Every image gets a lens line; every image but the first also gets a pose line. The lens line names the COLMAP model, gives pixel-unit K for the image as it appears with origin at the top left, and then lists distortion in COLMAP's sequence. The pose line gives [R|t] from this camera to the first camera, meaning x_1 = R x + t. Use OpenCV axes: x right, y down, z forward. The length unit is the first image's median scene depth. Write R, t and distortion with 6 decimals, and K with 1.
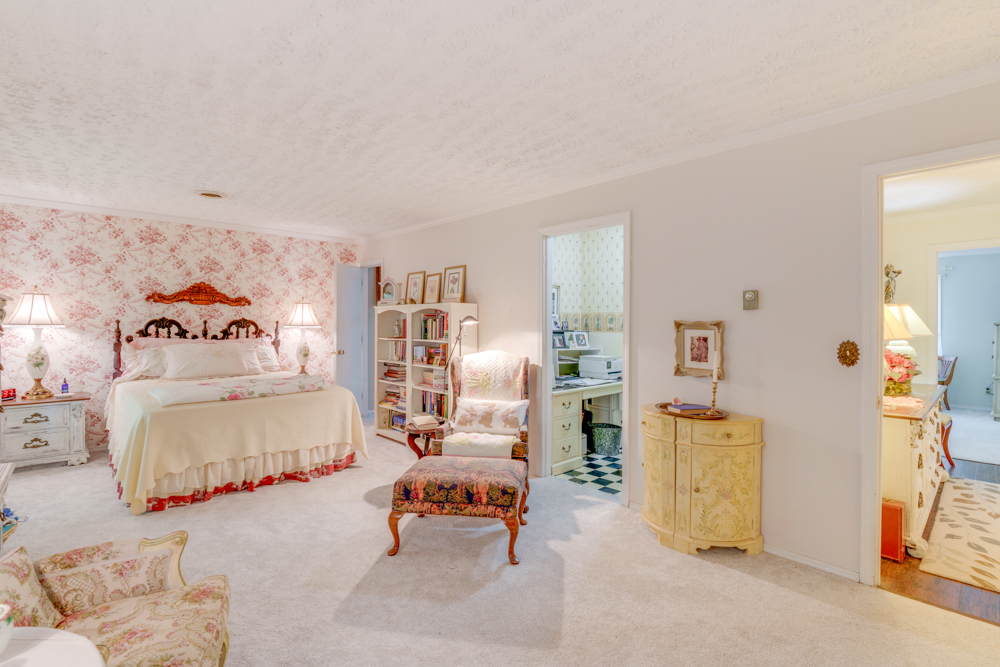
lens RADIAL K [[463.0, 0, 505.8], [0, 463.0, 313.3], [0, 0, 1]] dist [-0.019782, 0.000520]
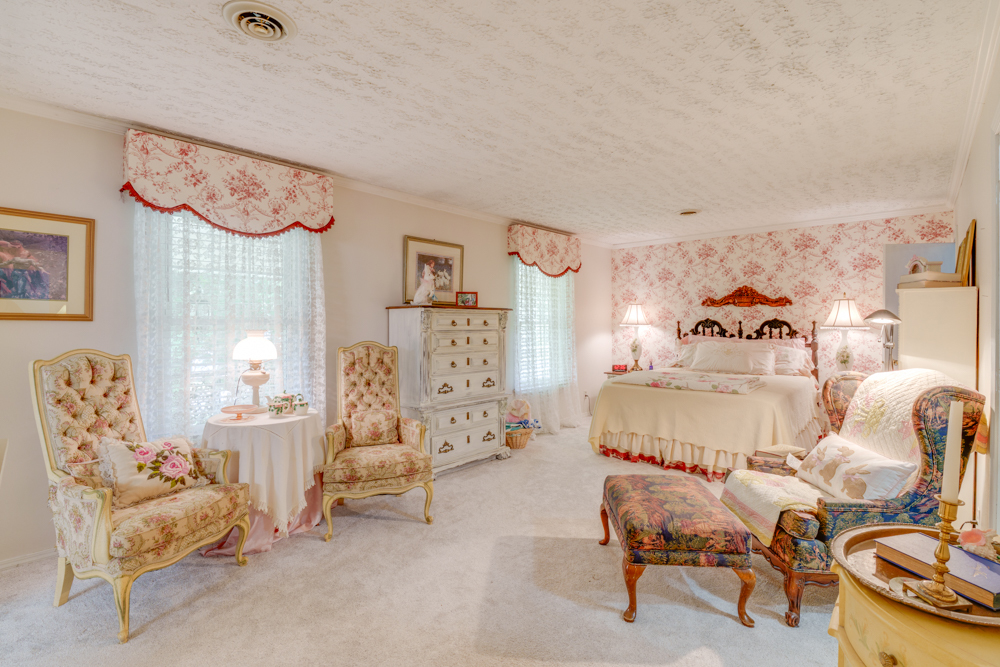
lens RADIAL K [[460.4, 0, 501.2], [0, 460.4, 322.8], [0, 0, 1]] dist [-0.018054, 0.002057]
pose [[0.085467, -0.003292, -0.996336, 0.382446], [0.019176, 0.999815, -0.001659, 0.010602], [0.996156, -0.018964, 0.085514, 0.344341]]
